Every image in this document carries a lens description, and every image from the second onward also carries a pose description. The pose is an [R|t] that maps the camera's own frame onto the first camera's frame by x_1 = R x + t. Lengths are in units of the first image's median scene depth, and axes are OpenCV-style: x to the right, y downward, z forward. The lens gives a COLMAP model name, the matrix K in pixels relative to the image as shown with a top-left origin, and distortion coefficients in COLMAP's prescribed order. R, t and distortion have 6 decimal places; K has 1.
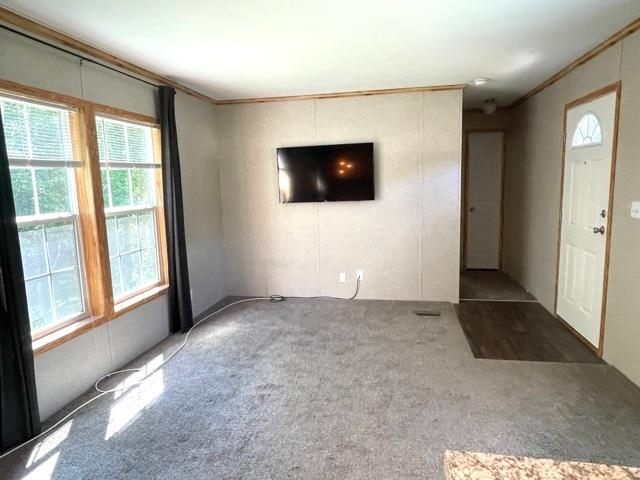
lens RADIAL K [[411.8, 0, 320.0], [0, 411.8, 240.0], [0, 0, 1]] dist [-0.002218, -0.003568]
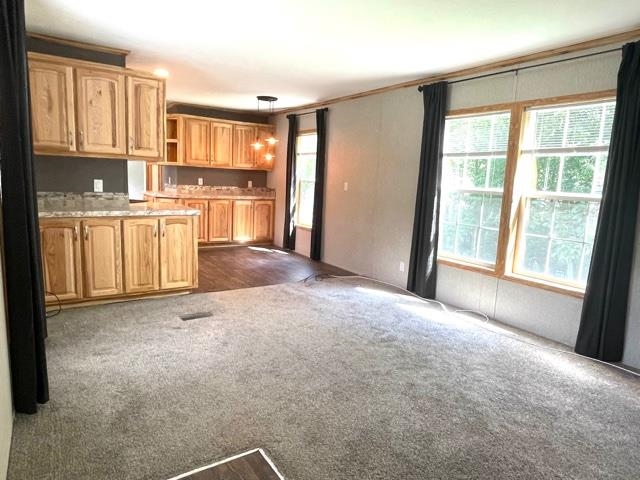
lens RADIAL K [[411.8, 0, 320.0], [0, 411.8, 240.0], [0, 0, 1]] dist [-0.002218, -0.003568]
pose [[-0.722363, 0.103107, -0.683784, 0.742516], [-0.117813, 0.956015, 0.268617, -0.190942], [0.681404, 0.274597, -0.678443, 1.483770]]
